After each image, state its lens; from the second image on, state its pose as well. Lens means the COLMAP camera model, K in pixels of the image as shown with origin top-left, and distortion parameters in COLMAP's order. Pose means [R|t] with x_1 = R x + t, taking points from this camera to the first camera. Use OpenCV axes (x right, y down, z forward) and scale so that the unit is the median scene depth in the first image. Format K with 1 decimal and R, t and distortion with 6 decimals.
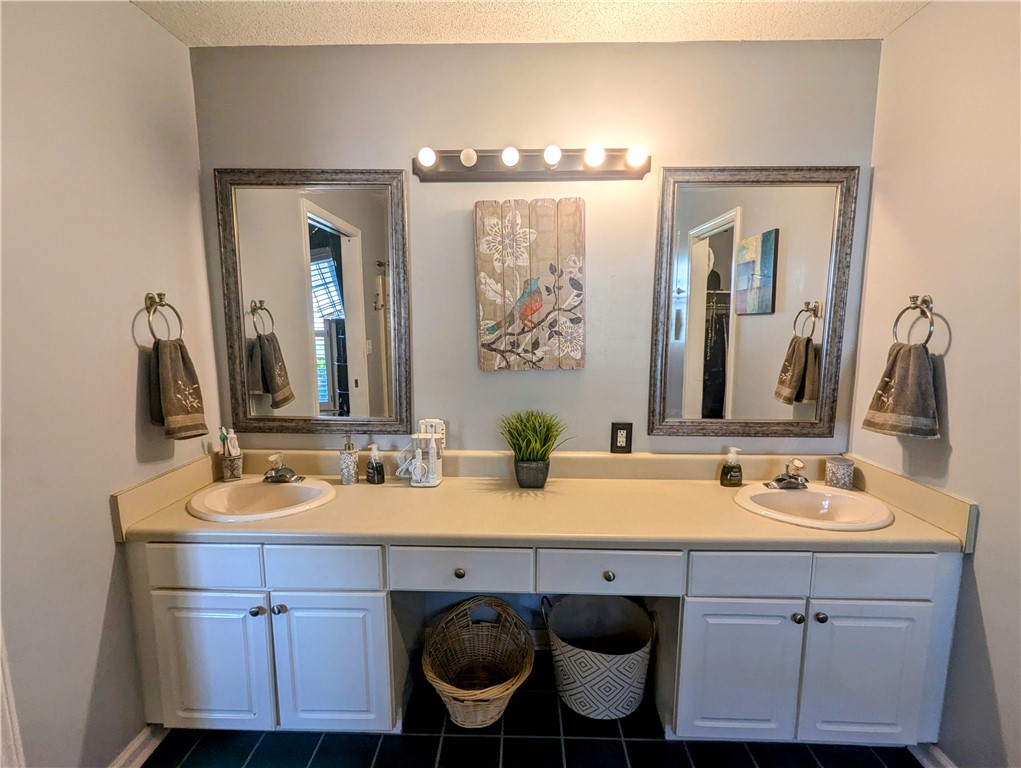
lens RADIAL K [[484.8, 0, 510.4], [0, 484.8, 386.7], [0, 0, 1]] dist [0.000516, 0.000449]
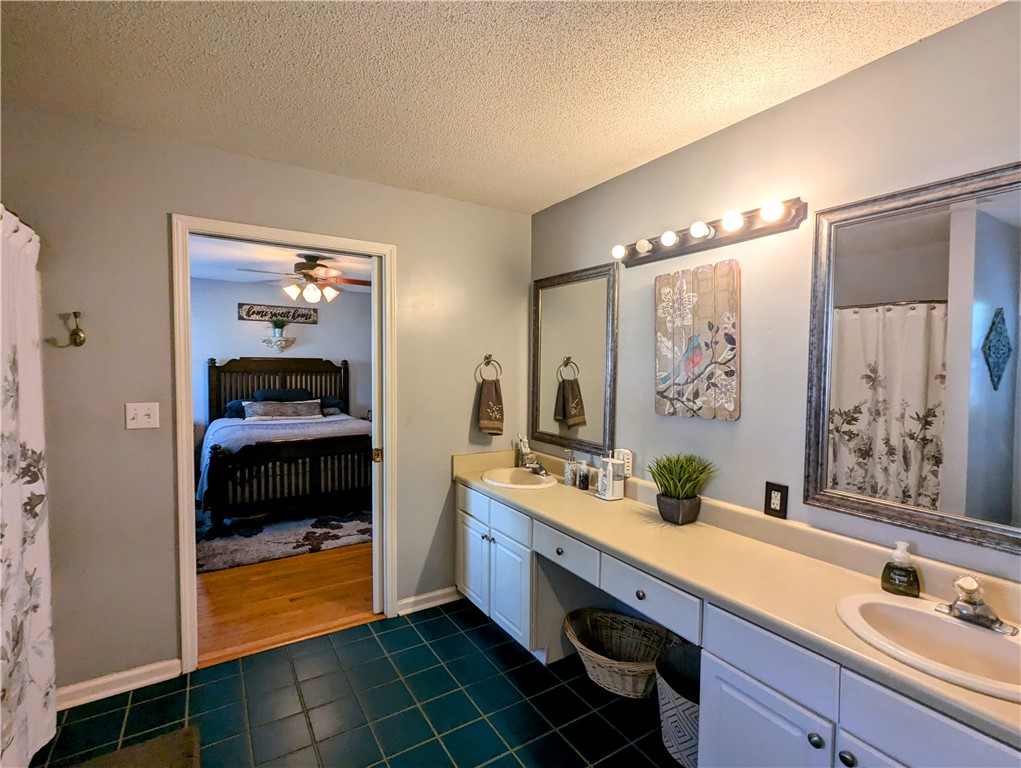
lens RADIAL K [[484.8, 0, 510.4], [0, 484.8, 386.7], [0, 0, 1]] dist [0.000516, 0.000449]
pose [[0.553189, 0.040133, -0.832088, 0.744046], [-0.128321, 0.991023, -0.037511, -0.009348], [0.823113, 0.127525, 0.553373, 0.044502]]
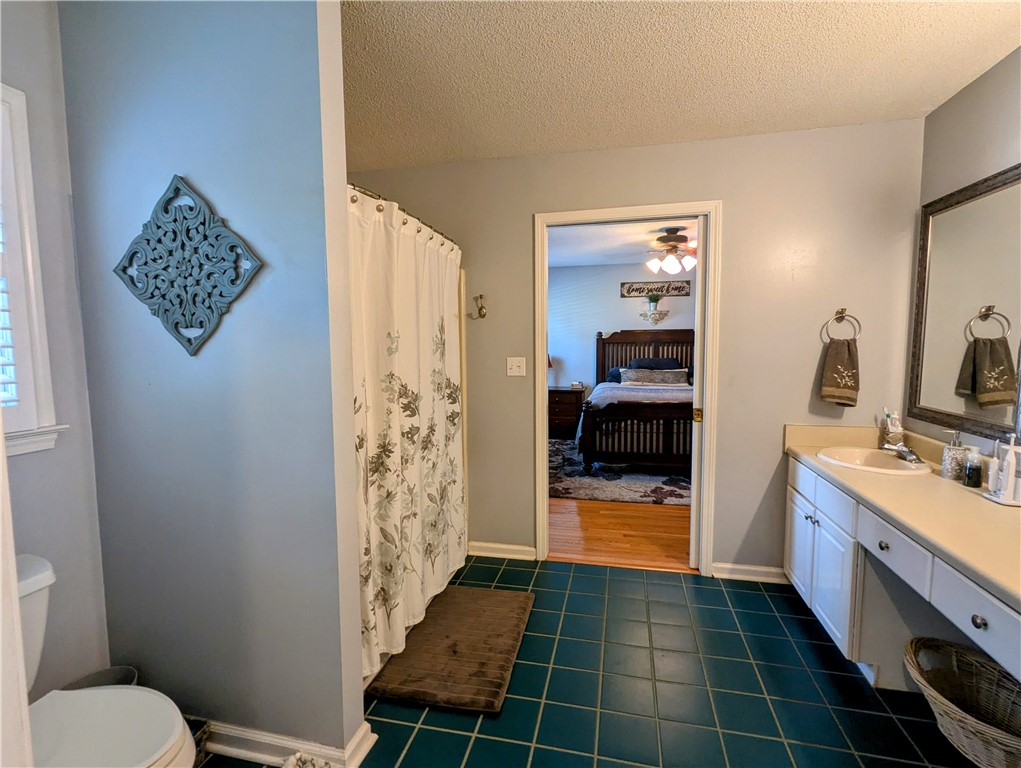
lens RADIAL K [[484.8, 0, 510.4], [0, 484.8, 386.7], [0, 0, 1]] dist [0.000516, 0.000449]
pose [[-0.204571, 0.088108, -0.974878, 0.866014], [-0.130937, 0.984527, 0.116456, 0.008856], [0.970055, 0.151471, -0.189869, 0.260757]]
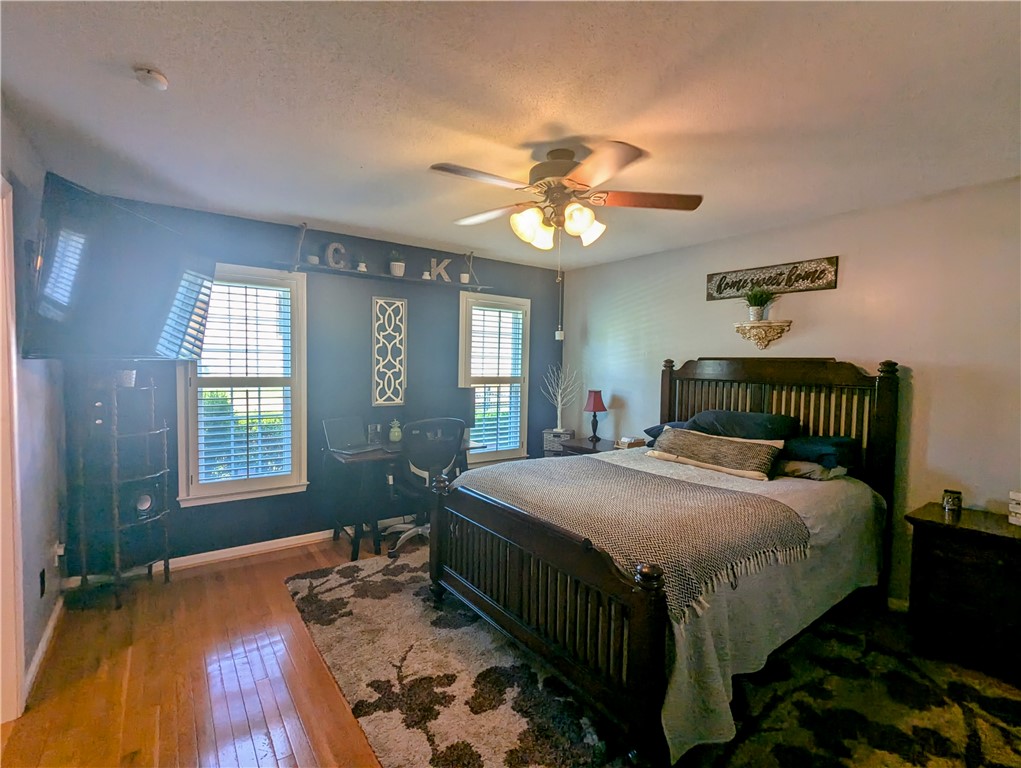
lens RADIAL K [[486.2, 0, 510.5], [0, 486.2, 384.0], [0, 0, 1]] dist [0.001891, 0.000588]
pose [[-0.799731, 0.008784, -0.600295, -0.925022], [-0.108071, 0.981453, 0.158337, -0.214246], [0.590552, 0.191502, -0.783949, 1.429198]]
